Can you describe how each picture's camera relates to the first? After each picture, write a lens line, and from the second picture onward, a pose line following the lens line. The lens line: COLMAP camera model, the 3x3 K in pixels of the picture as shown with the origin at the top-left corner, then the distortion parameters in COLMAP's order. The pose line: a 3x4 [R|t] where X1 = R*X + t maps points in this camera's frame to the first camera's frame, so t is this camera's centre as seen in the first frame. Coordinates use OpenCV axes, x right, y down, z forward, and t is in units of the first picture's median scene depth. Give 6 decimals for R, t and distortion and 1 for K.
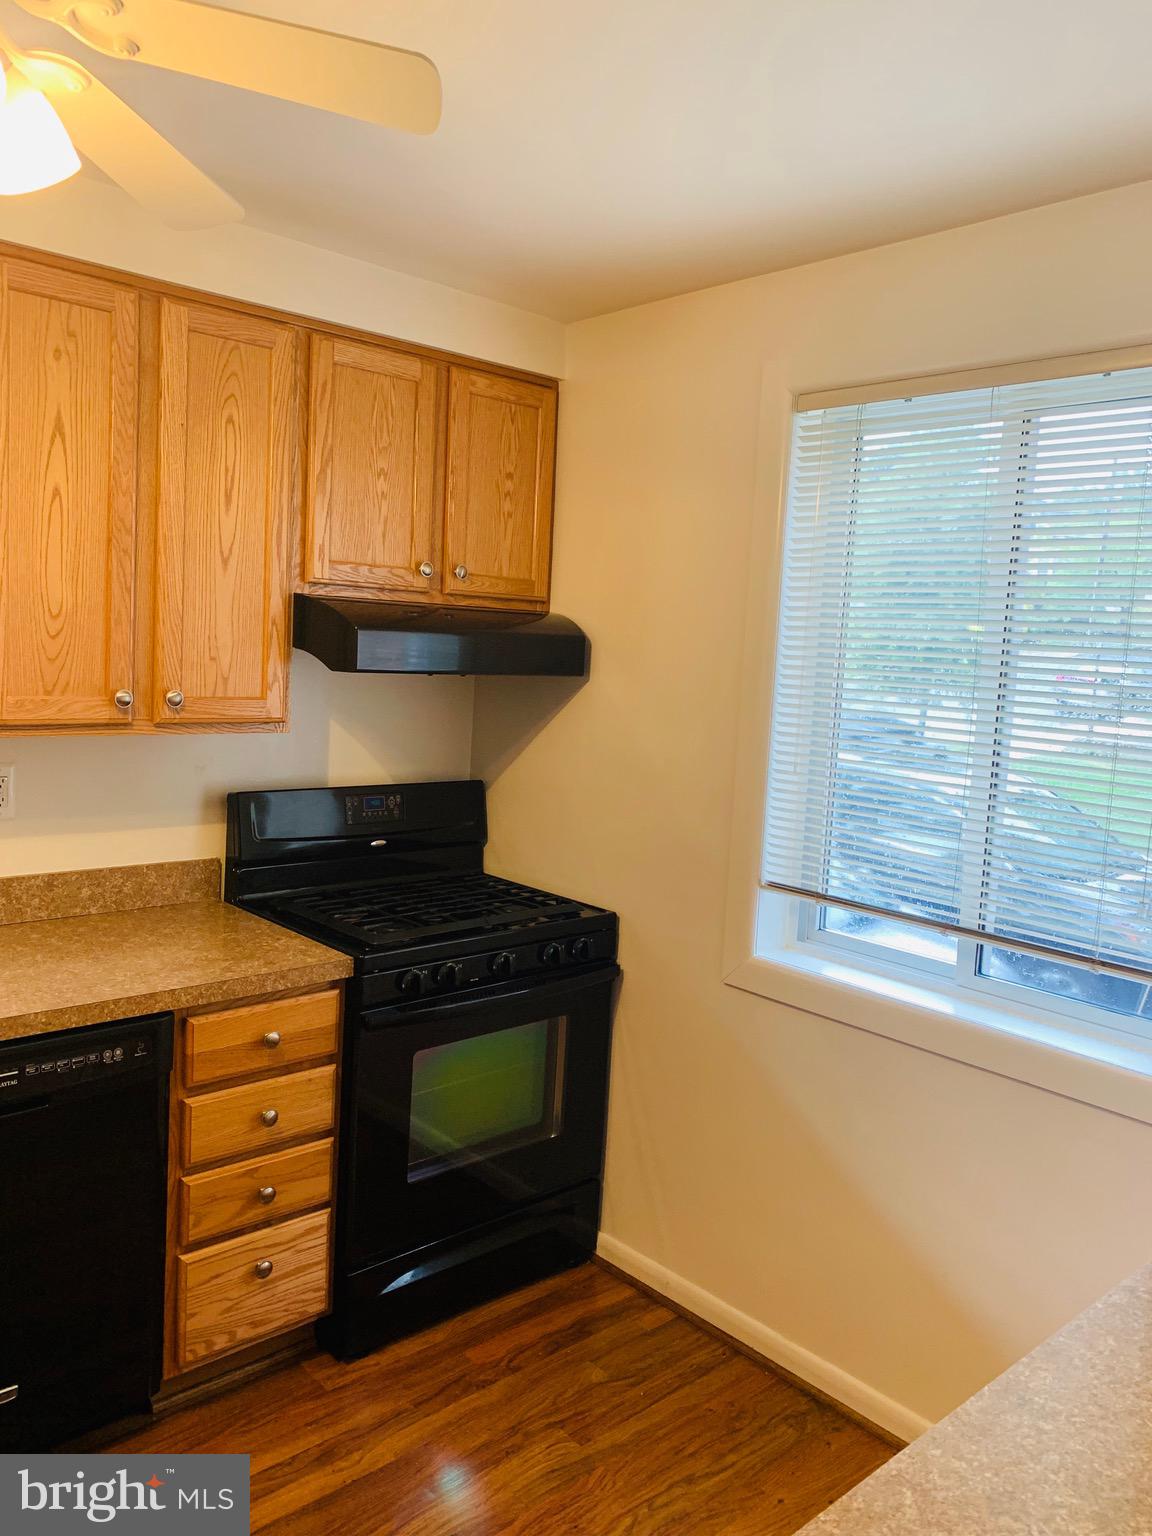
lens RADIAL K [[1182.7, 0, 579.1], [0, 1182.7, 760.4], [0, 0, 1]] dist [0.010444, -0.010176]
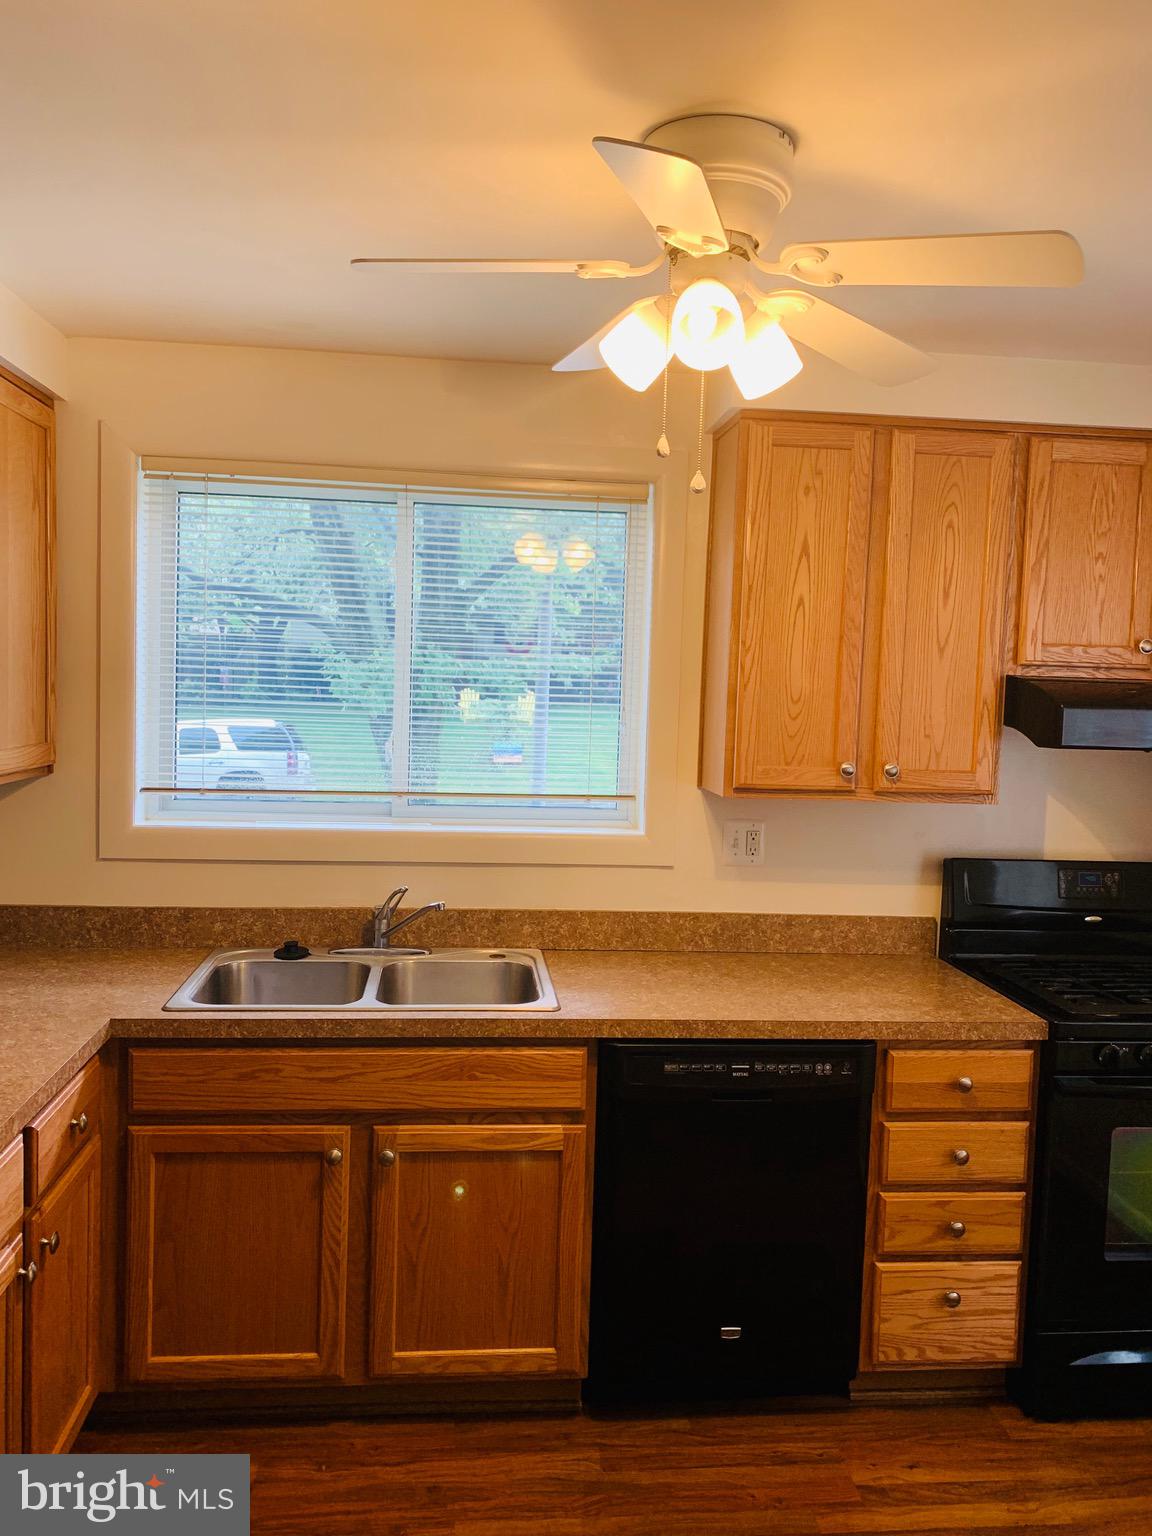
lens RADIAL K [[1166.3, 0, 552.4], [0, 1166.3, 770.8], [0, 0, 1]] dist [-0.000597, -0.003065]
pose [[0.791521, 0.018578, -0.610859, 0.087267], [-0.052291, 0.997931, -0.037407, 0.007509], [0.608901, 0.061551, 0.790855, -0.094263]]
